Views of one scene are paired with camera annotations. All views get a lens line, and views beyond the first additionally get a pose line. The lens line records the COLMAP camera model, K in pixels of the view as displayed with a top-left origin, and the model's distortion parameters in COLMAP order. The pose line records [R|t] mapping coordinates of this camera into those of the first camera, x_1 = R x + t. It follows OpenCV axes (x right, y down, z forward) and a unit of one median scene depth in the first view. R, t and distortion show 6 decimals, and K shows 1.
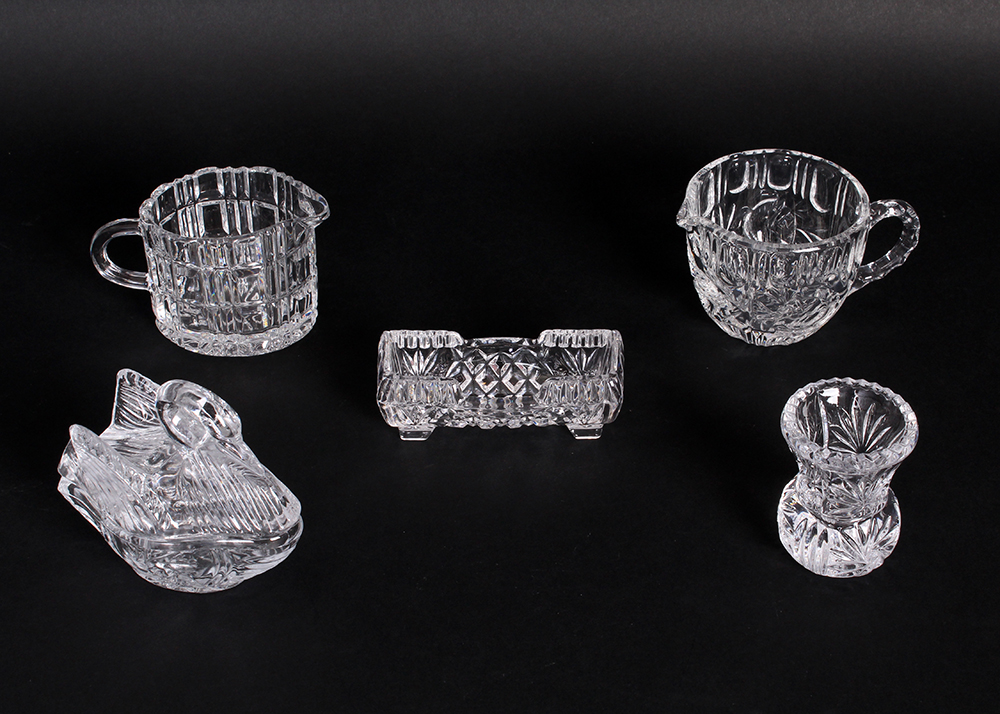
lens RADIAL K [[1961.9, 0, 500.0], [0, 1961.9, 357.0], [0, 0, 1]] dist [-0.032068, -0.040209]
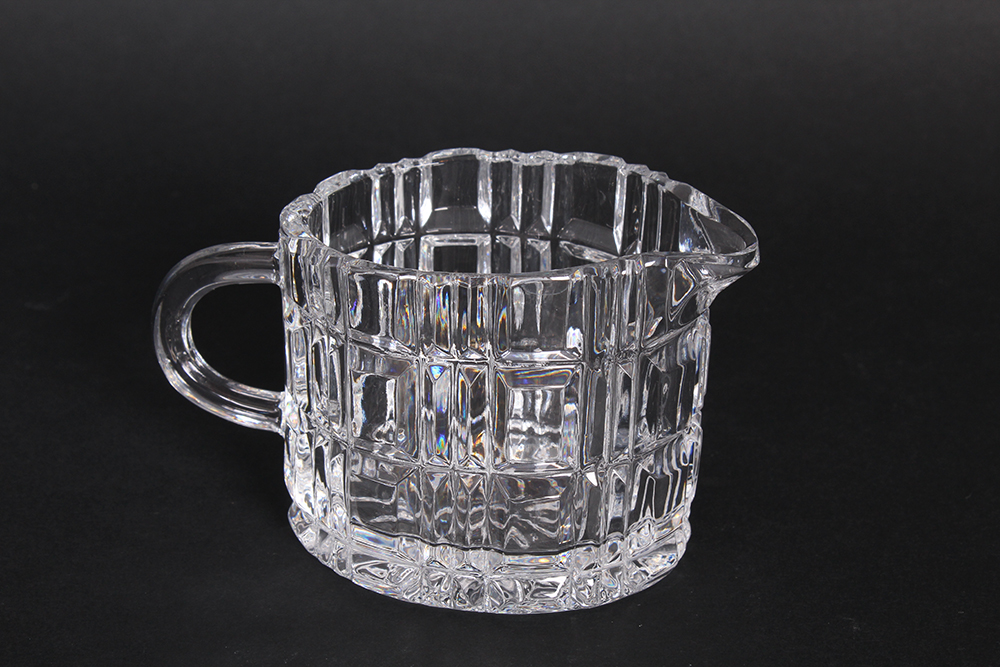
lens RADIAL K [[2081.6, 0, 500.0], [0, 2081.6, 333.5], [0, 0, 1]] dist [0.015005, 0.136475]
pose [[0.990945, 0.071716, -0.113512, -0.087726], [-0.098226, 0.963583, -0.248717, 0.048233], [0.091541, 0.257614, 0.961902, 0.587784]]
